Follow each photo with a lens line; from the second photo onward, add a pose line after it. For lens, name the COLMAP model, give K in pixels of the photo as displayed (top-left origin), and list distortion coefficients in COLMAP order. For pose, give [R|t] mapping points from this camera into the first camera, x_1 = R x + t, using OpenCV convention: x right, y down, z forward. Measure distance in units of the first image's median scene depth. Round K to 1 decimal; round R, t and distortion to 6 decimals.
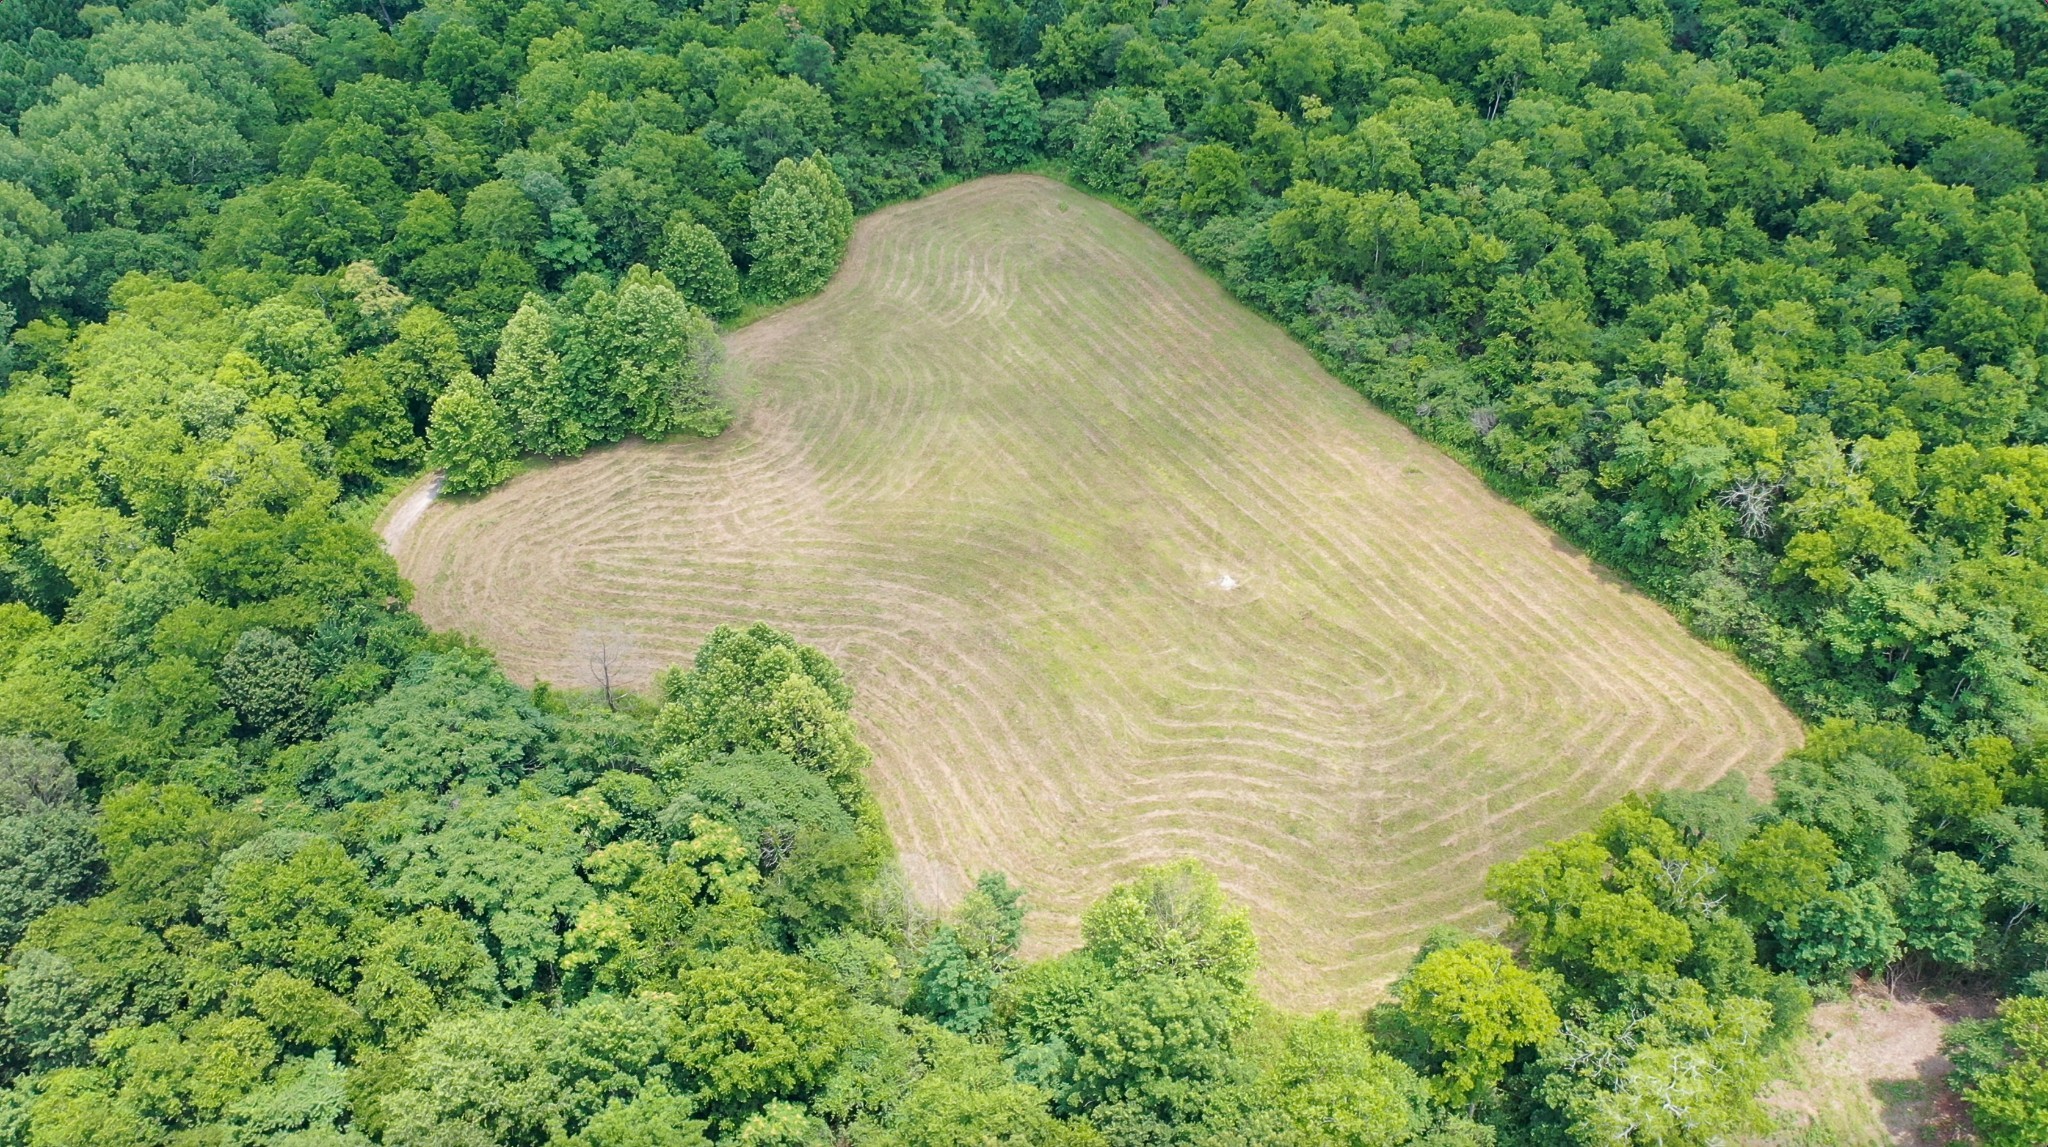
lens RADIAL K [[1670.3, 0, 1030.6], [0, 1670.3, 569.1], [0, 0, 1]] dist [0.027037, -0.012014]
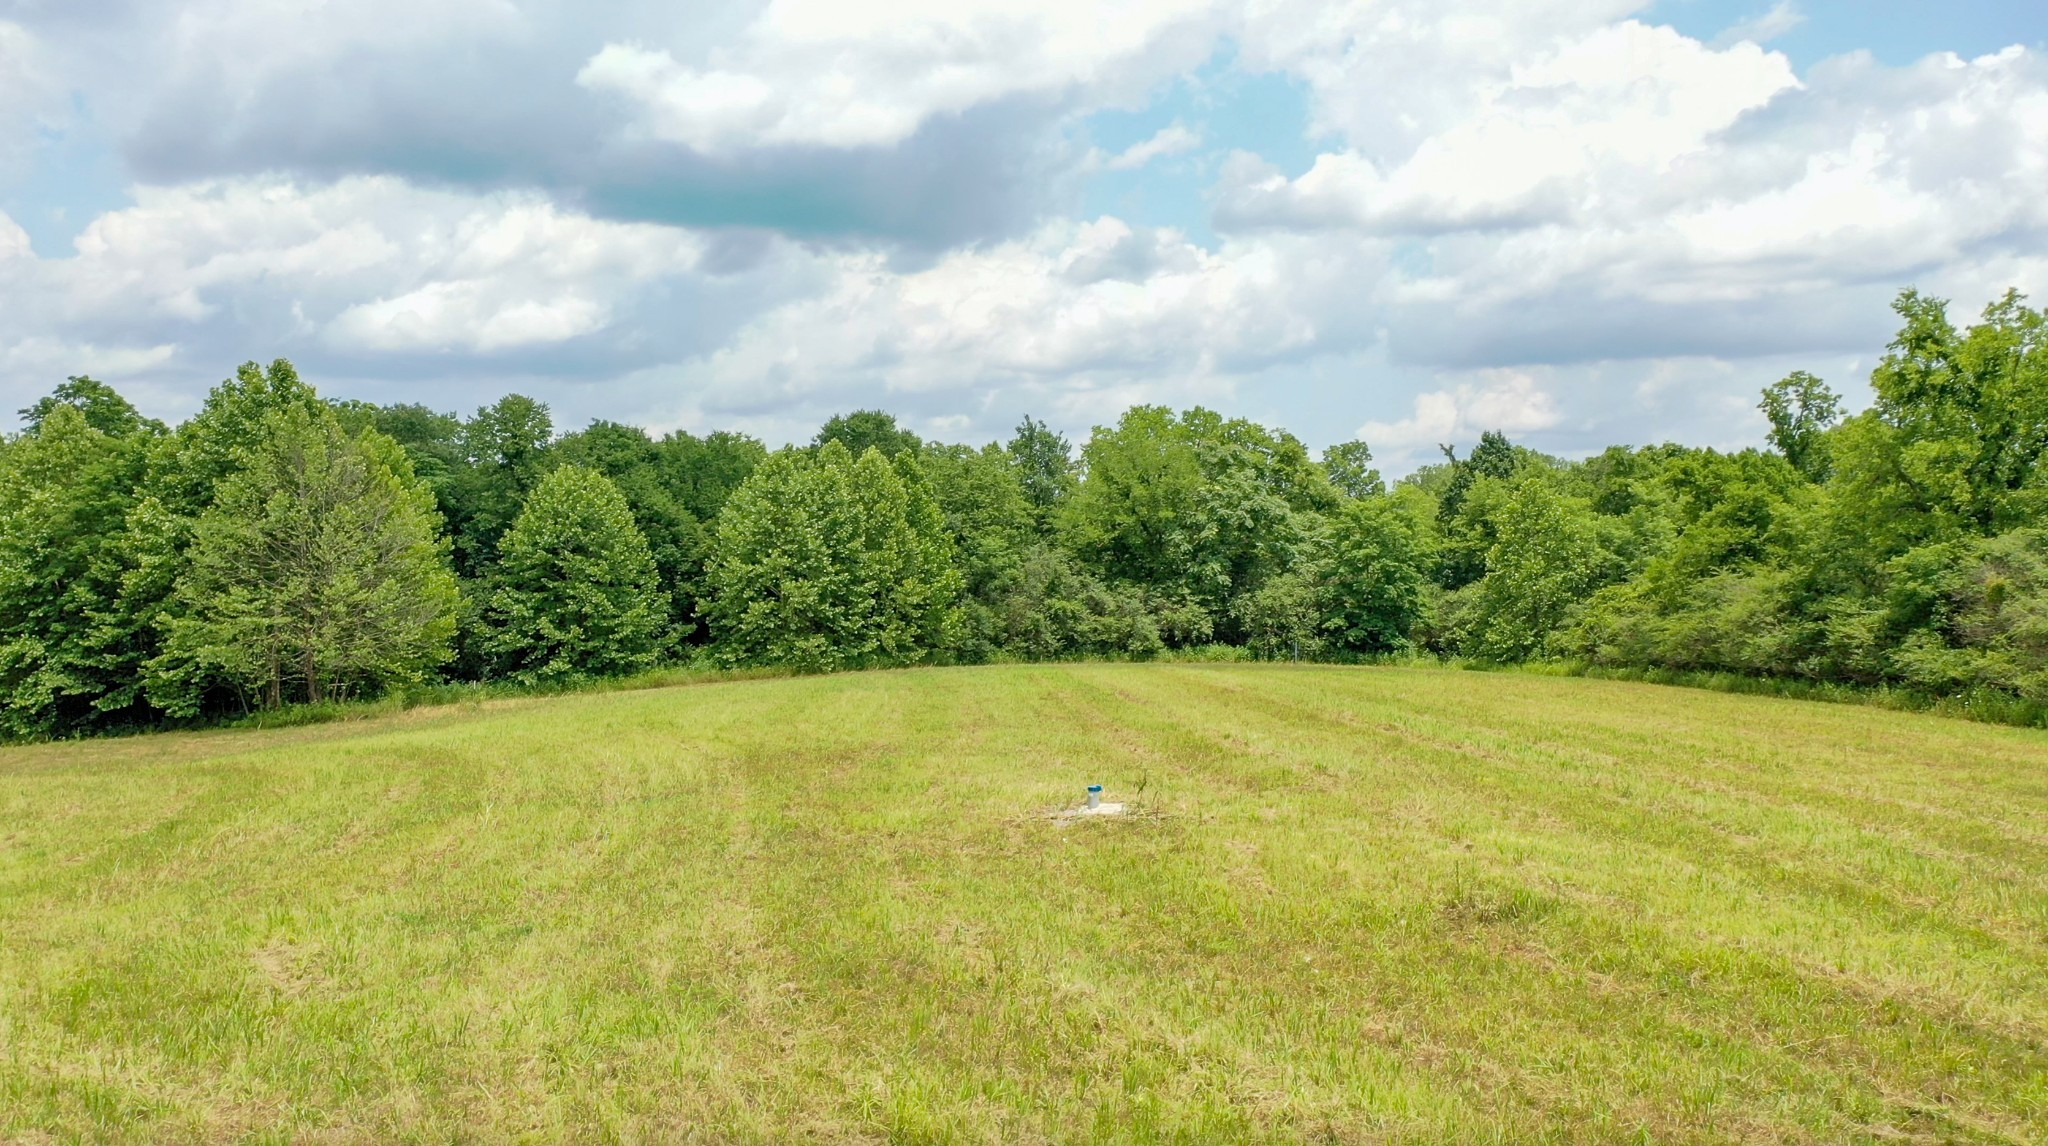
lens RADIAL K [[1670.3, 0, 1030.6], [0, 1670.3, 562.8], [0, 0, 1]] dist [0.027037, -0.012014]
pose [[0.897834, 0.027304, -0.439486, 0.128025], [-0.294403, 0.779422, -0.553017, 0.052213], [0.327446, 0.625904, 0.707831, 0.613882]]
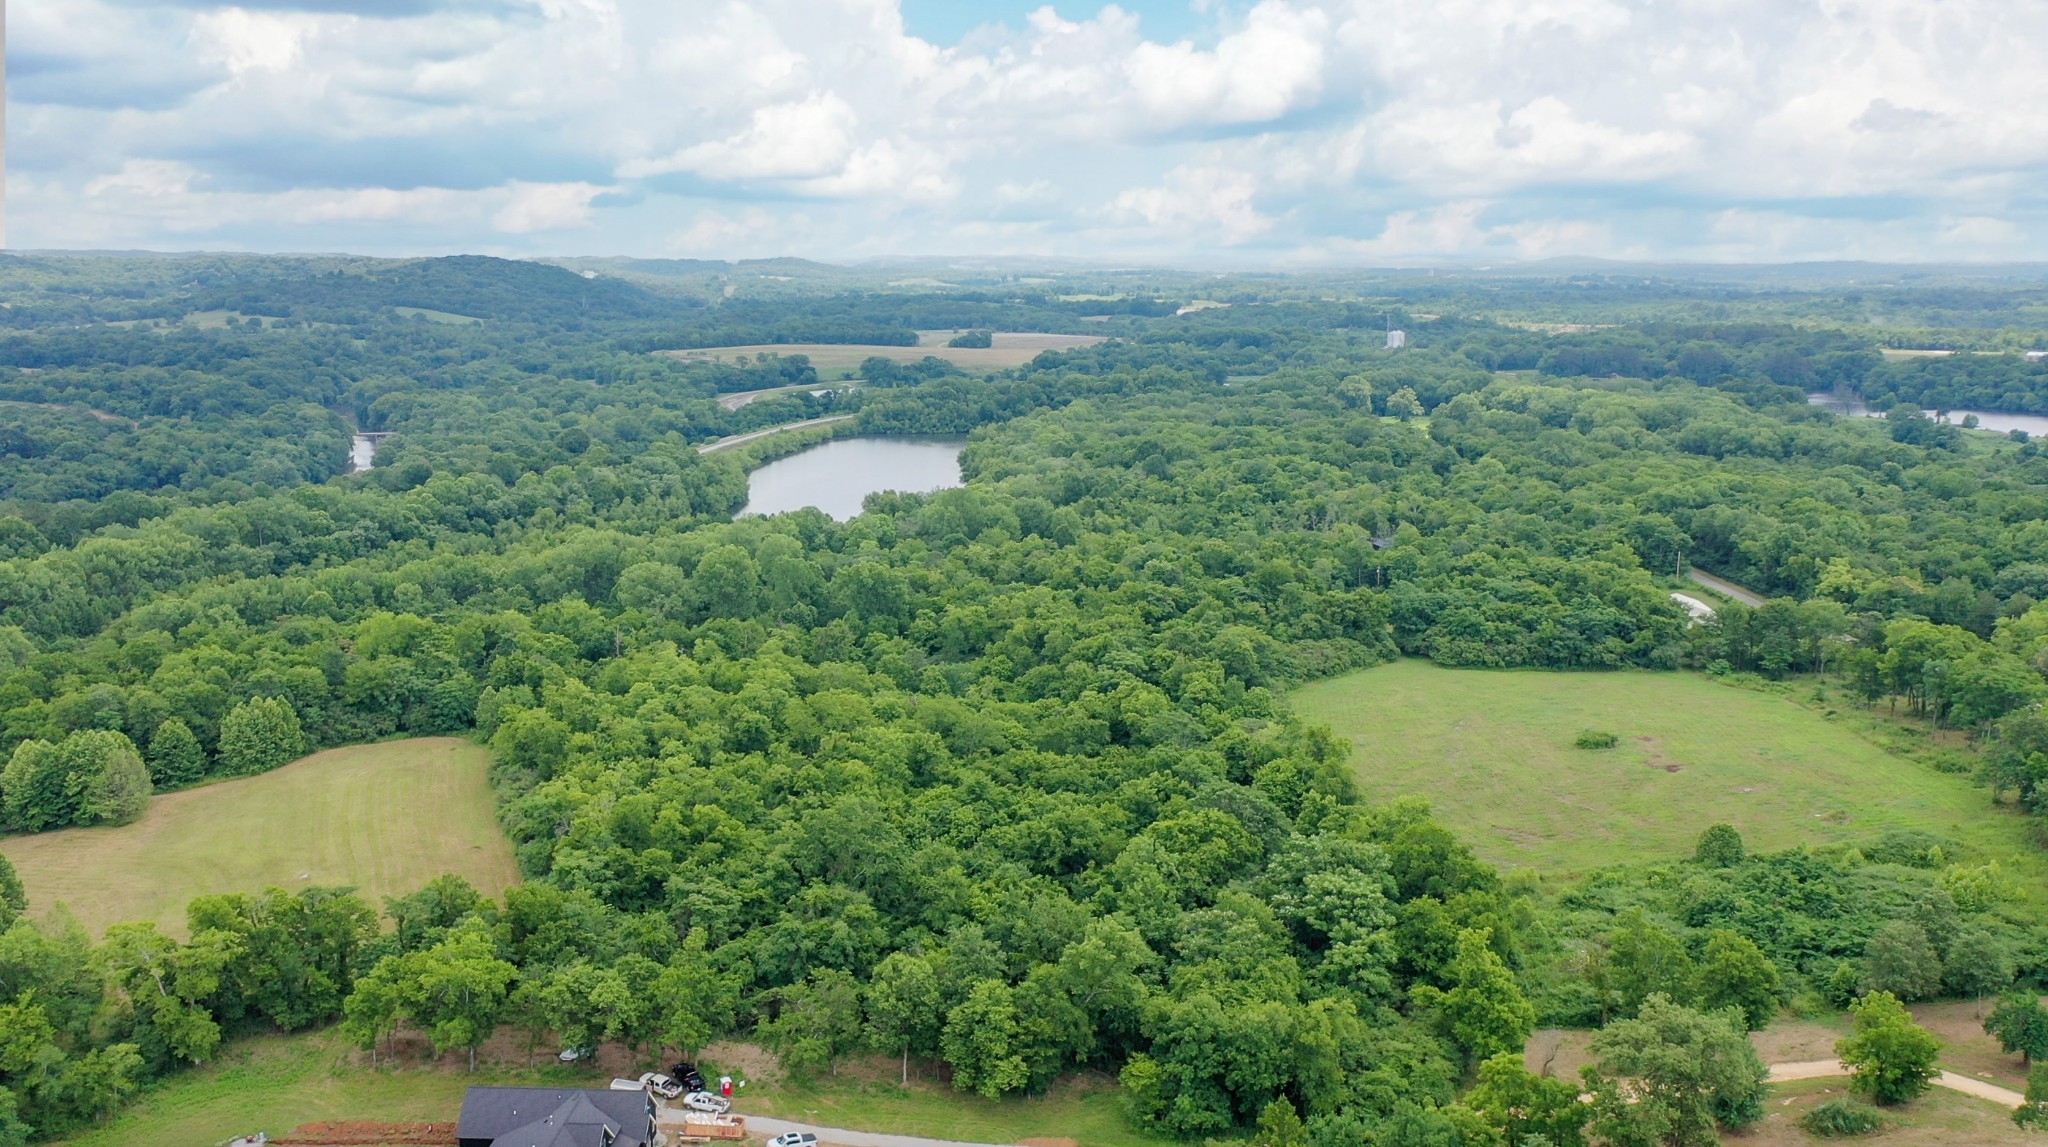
lens RADIAL K [[1670.3, 0, 1035.1], [0, 1670.3, 580.2], [0, 0, 1]] dist [0.027037, -0.012014]
pose [[0.994534, 0.042642, -0.095314, 0.714468], [-0.082767, 0.878448, -0.470615, 0.345544], [0.063660, 0.475931, 0.877175, -0.435593]]
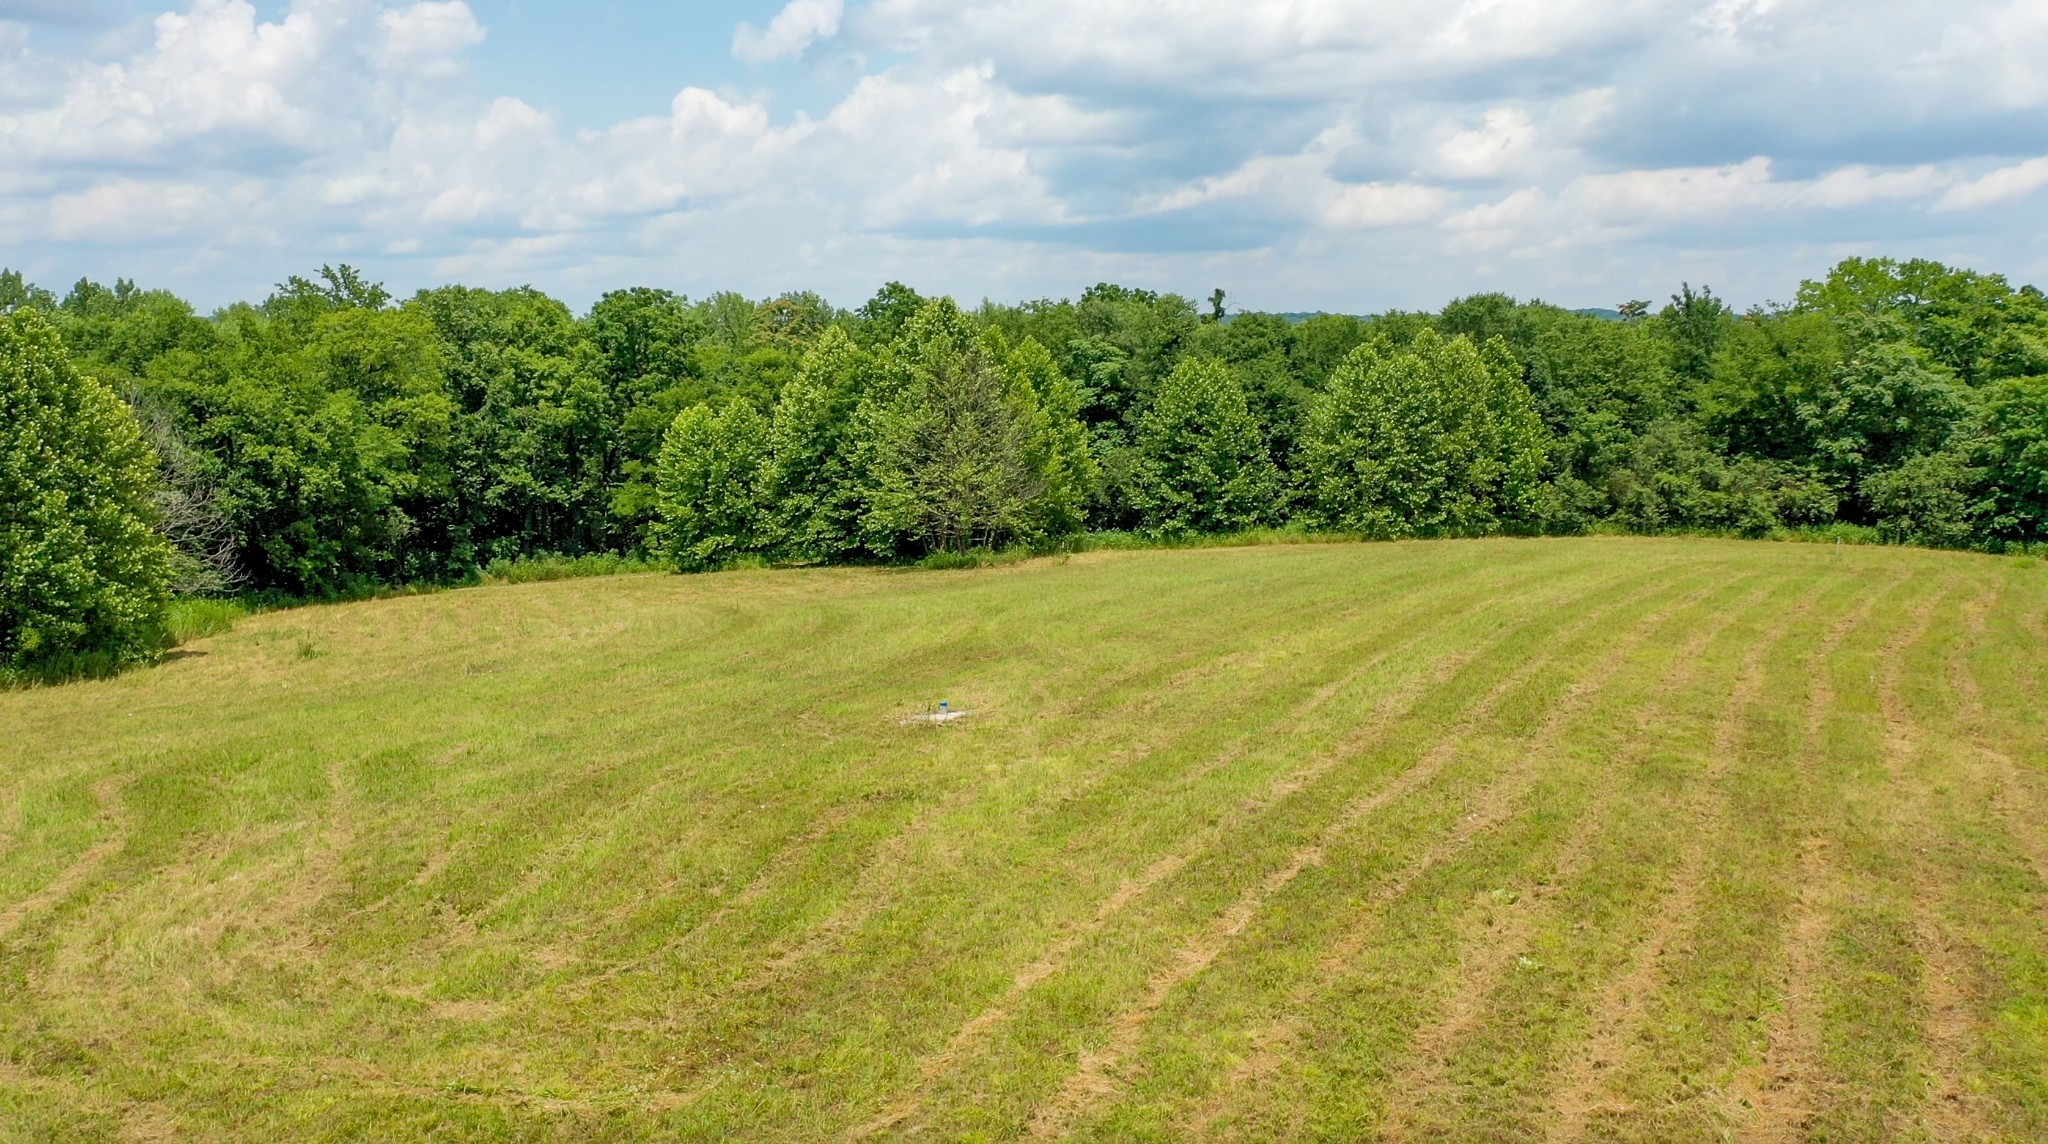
lens RADIAL K [[1656.8, 0, 1032.7], [0, 1656.8, 567.9], [0, 0, 1]] dist [0.017326, 0.006649]
pose [[0.544746, 0.128306, -0.828728, 0.244051], [-0.536690, 0.812683, -0.226959, 0.025583], [0.644373, 0.568405, 0.511566, 0.604889]]
